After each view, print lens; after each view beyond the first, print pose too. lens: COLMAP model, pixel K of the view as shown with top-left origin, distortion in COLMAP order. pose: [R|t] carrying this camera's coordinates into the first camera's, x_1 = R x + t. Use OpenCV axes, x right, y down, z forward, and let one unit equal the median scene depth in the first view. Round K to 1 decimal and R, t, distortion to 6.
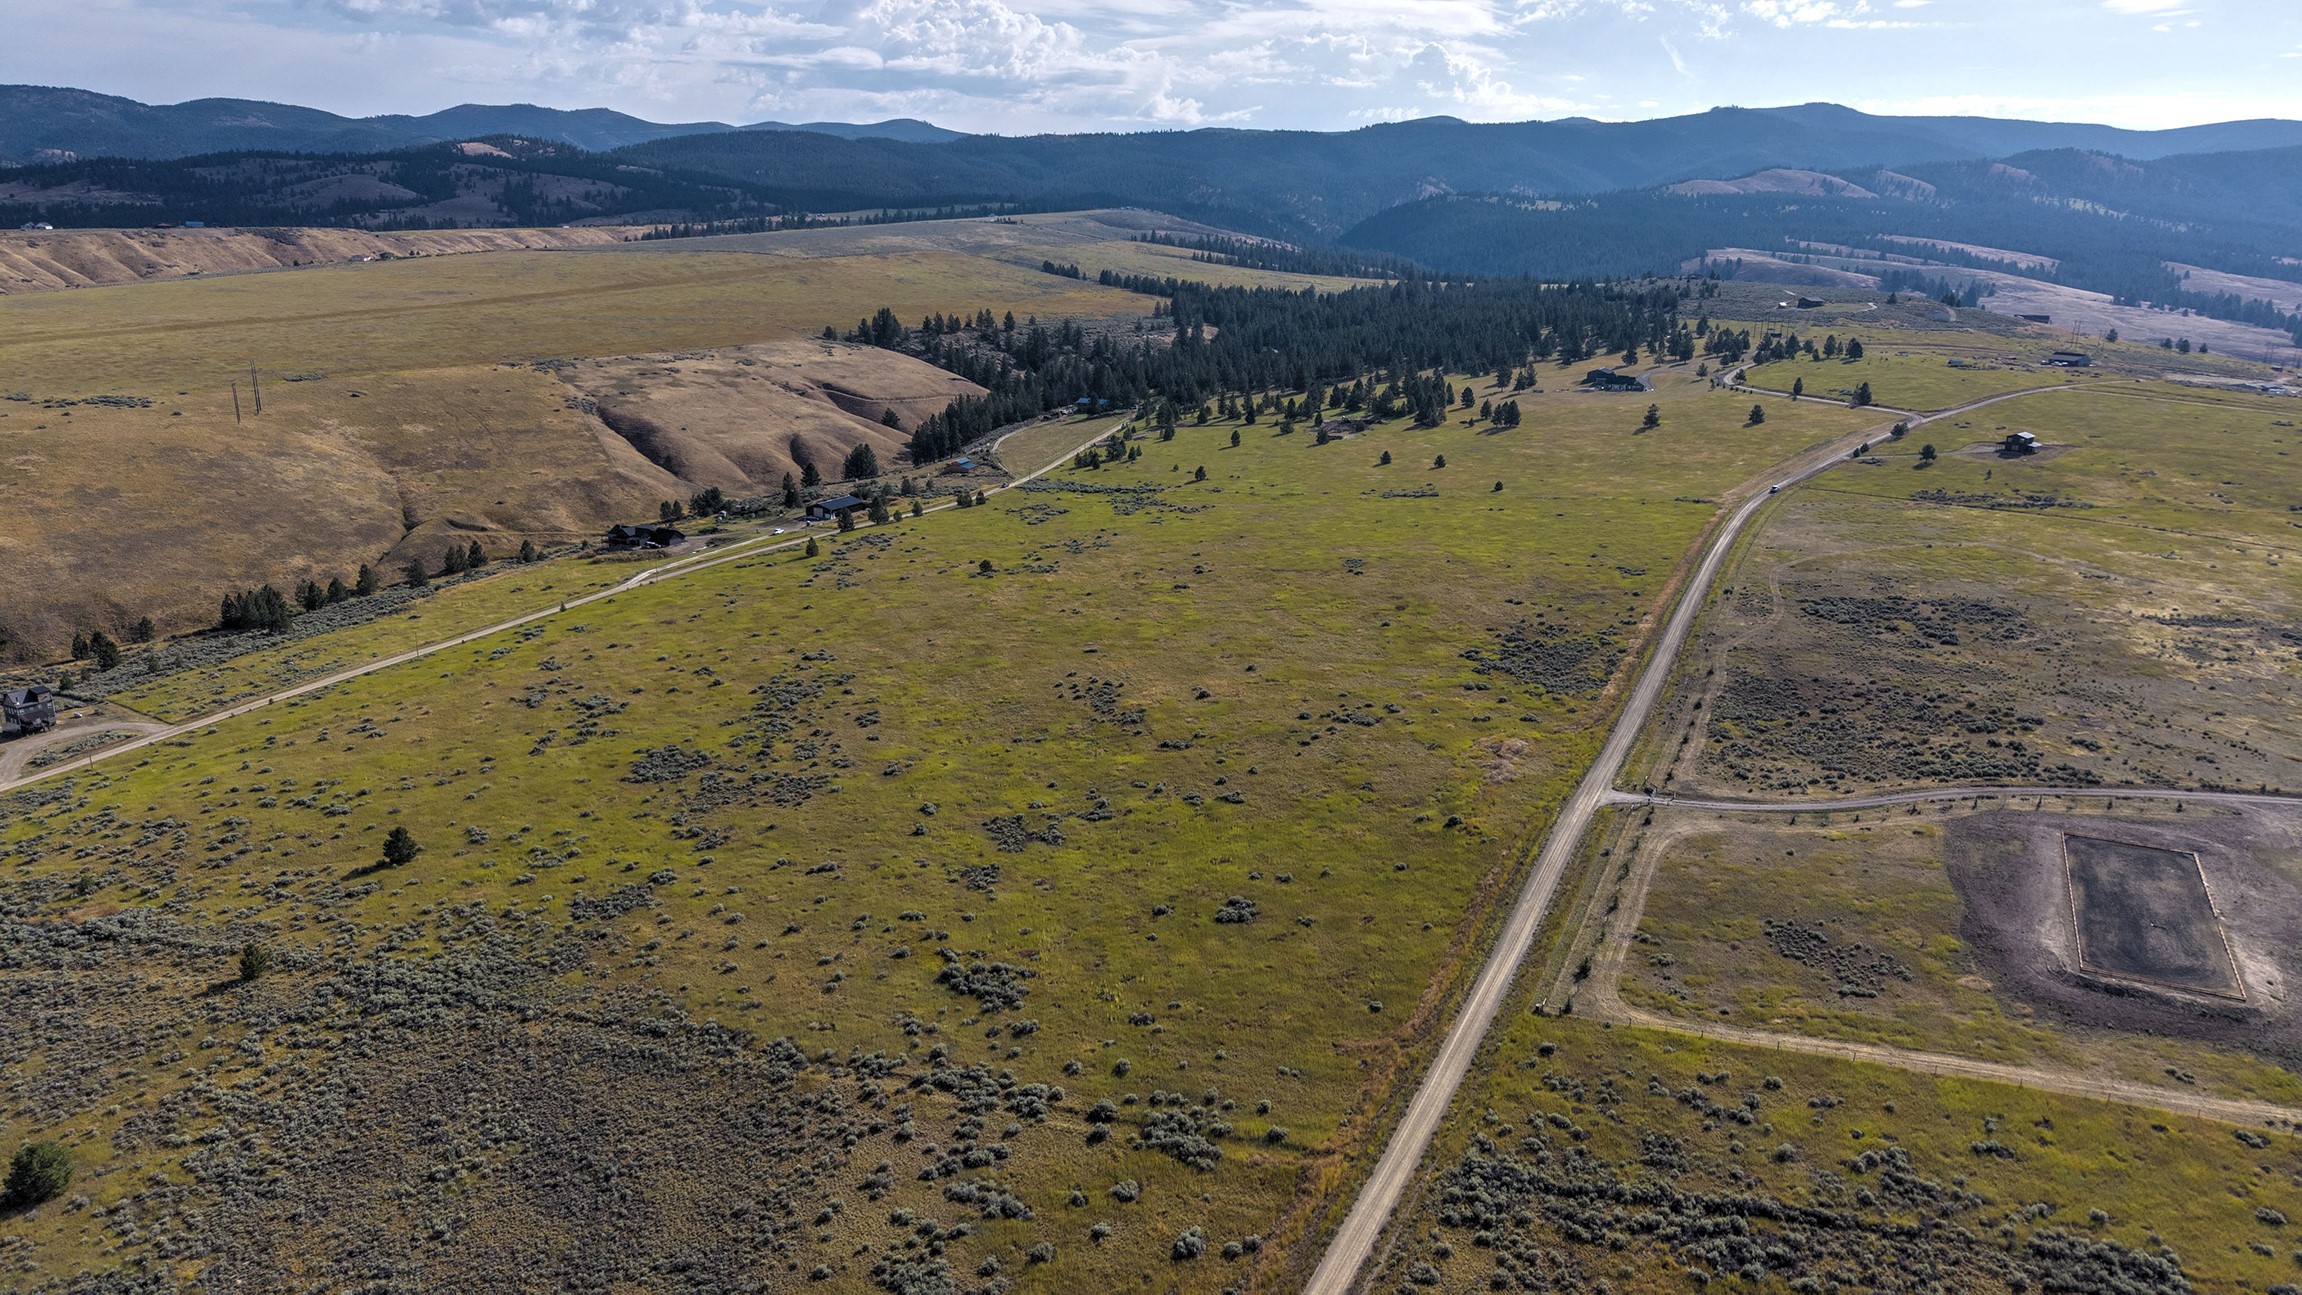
lens RADIAL K [[1529.7, 0, 1172.5], [0, 1529.7, 601.5], [0, 0, 1]] dist [0.015486, -0.019624]
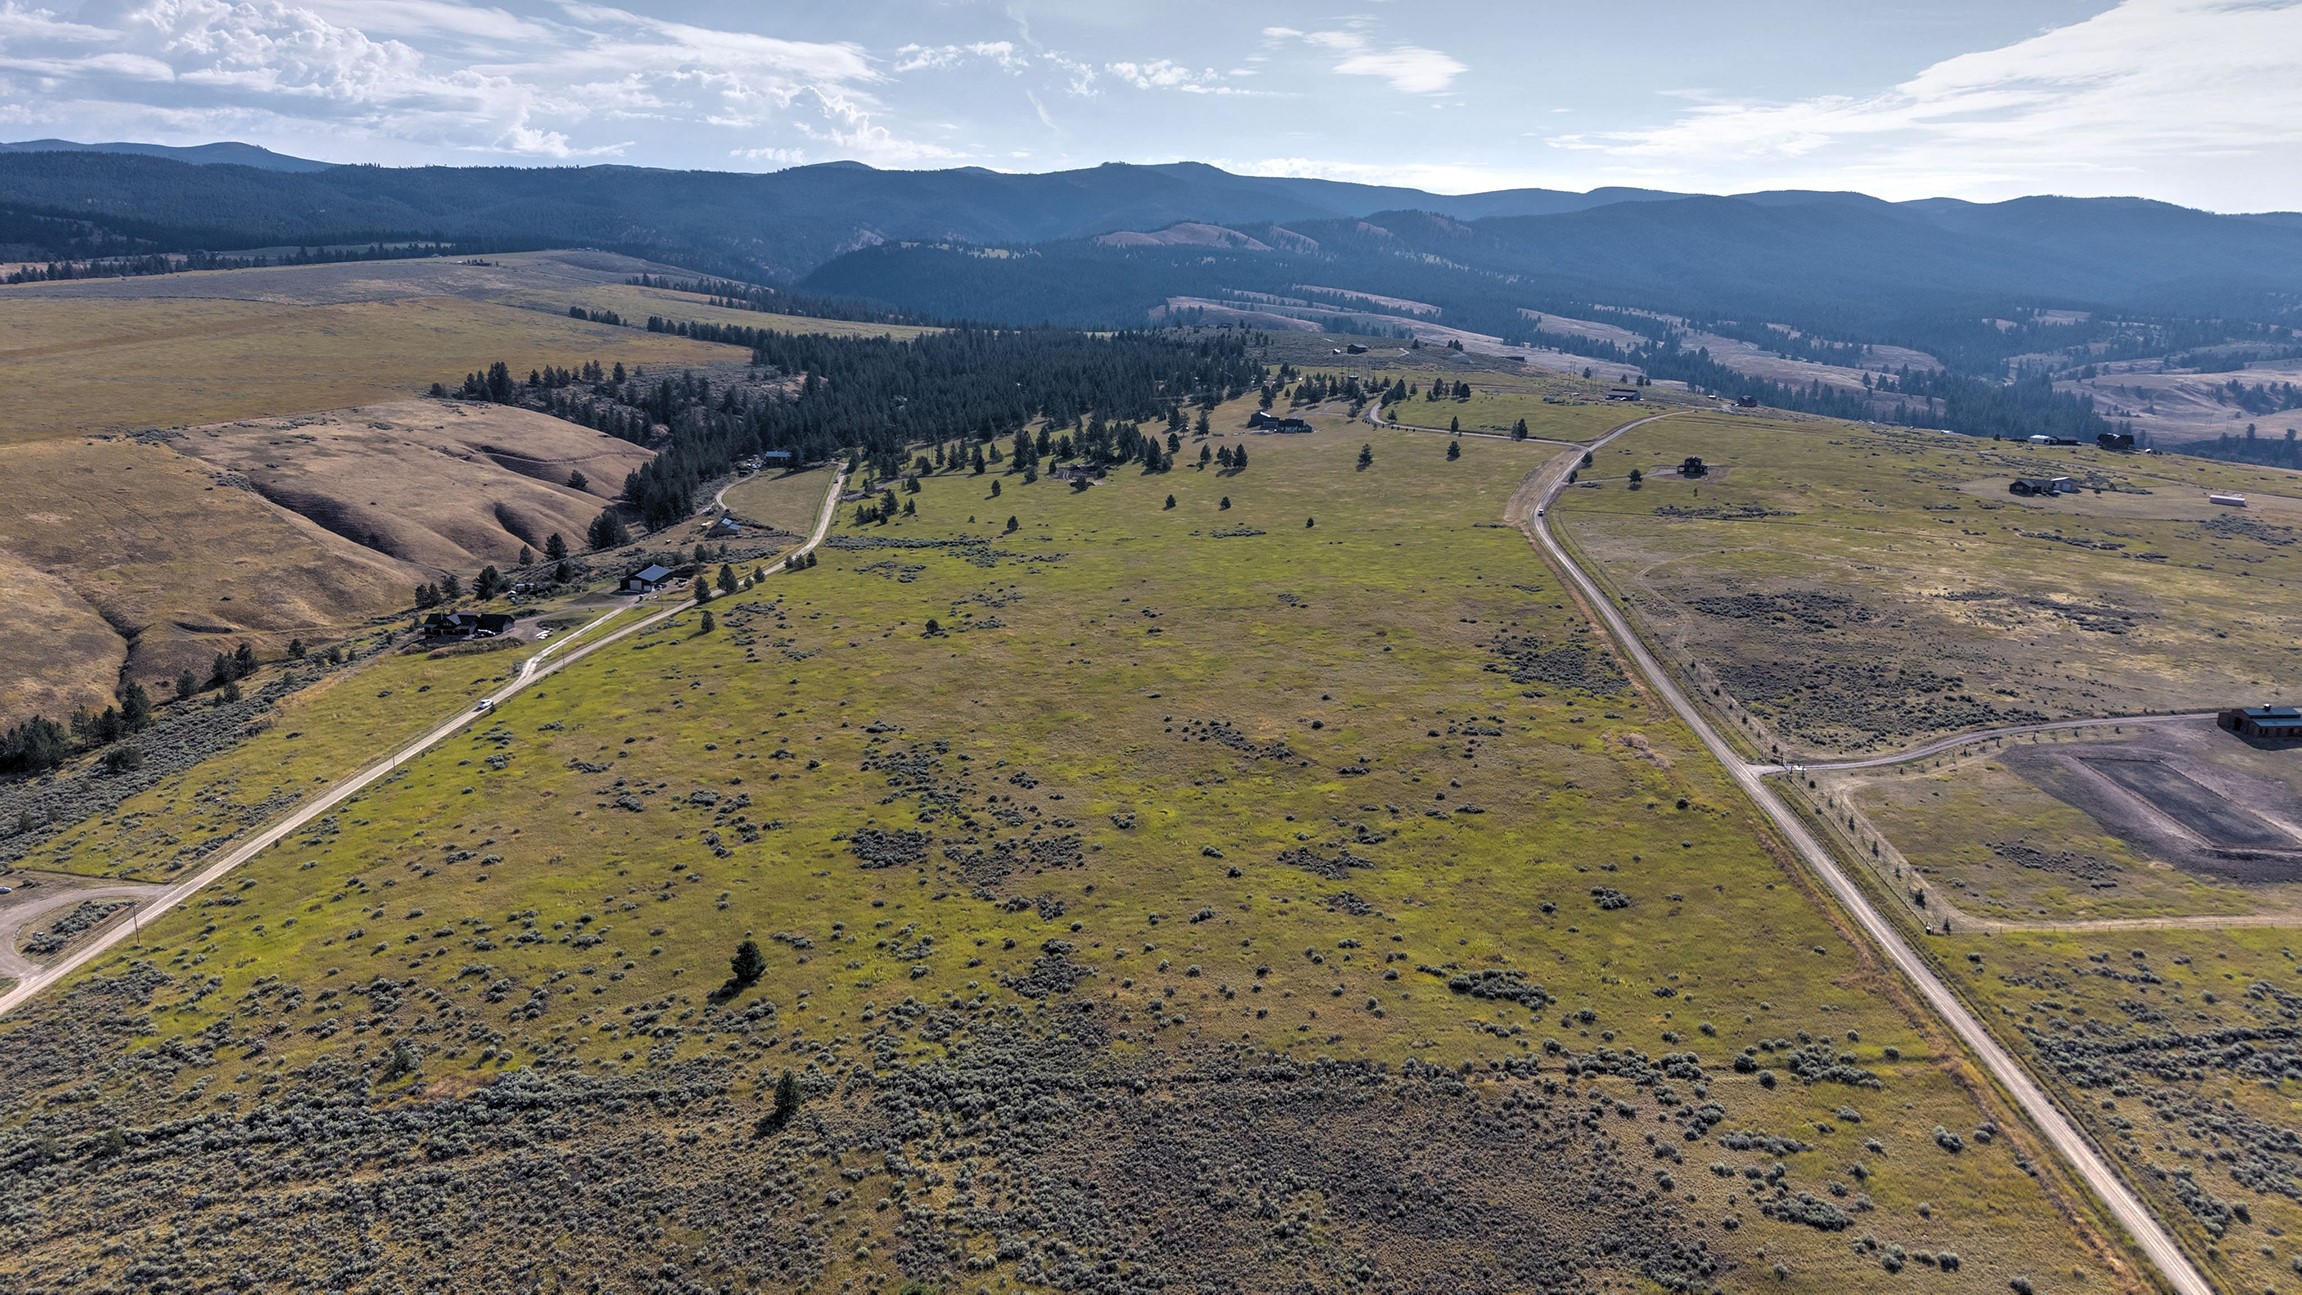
lens RADIAL K [[1529.7, 0, 1155.1], [0, 1529.7, 642.1], [0, 0, 1]] dist [0.015486, -0.019624]
pose [[0.930378, -0.077023, 0.358419, -0.469498], [0.077743, 0.996896, 0.012426, -0.019310], [-0.358263, 0.016304, 0.933478, 0.036972]]
